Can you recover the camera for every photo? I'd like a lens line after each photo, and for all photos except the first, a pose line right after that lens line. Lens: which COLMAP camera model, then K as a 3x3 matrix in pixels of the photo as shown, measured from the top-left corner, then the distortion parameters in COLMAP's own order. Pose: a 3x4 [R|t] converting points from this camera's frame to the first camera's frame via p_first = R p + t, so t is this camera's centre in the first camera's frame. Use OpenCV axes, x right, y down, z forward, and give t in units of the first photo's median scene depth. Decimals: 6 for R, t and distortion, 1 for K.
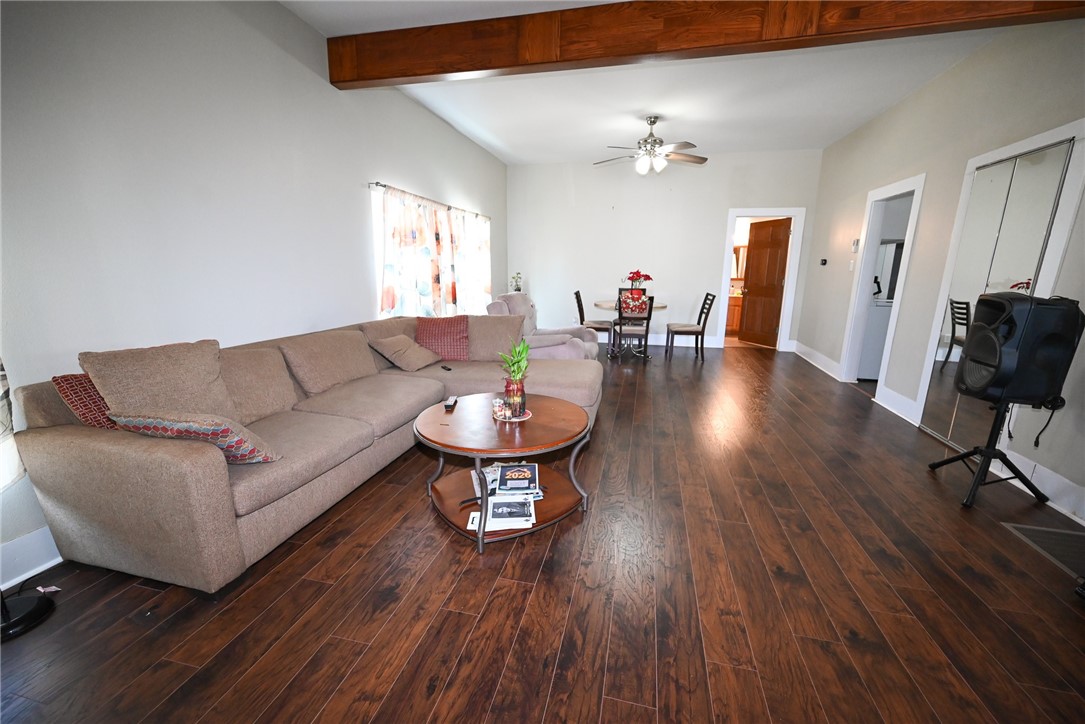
lens RADIAL K [[422.4, 0, 542.9], [0, 422.4, 366.7], [0, 0, 1]] dist [-0.000108, -0.000168]
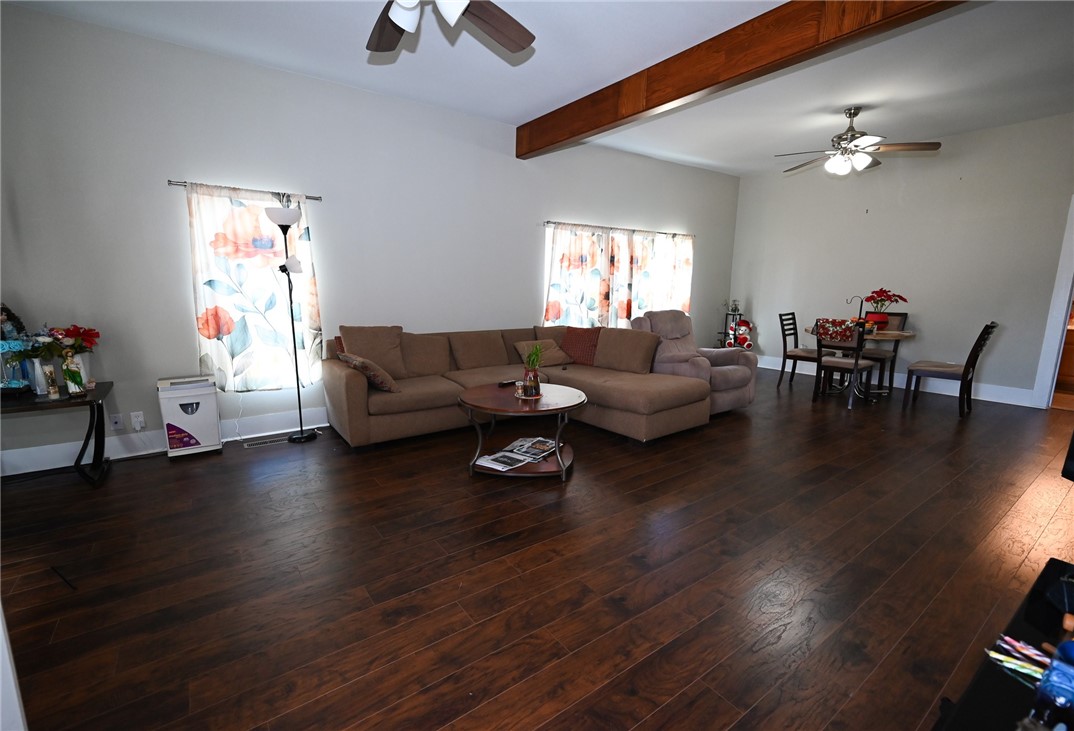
lens RADIAL K [[469.0, 0, 536.3], [0, 469.0, 369.2], [0, 0, 1]] dist [-0.000398, 0.000311]
pose [[0.757471, 0.112513, -0.643101, 0.498944], [-0.146539, 0.989205, 0.000465, 0.015723], [0.636211, 0.093887, 0.765781, -0.073400]]
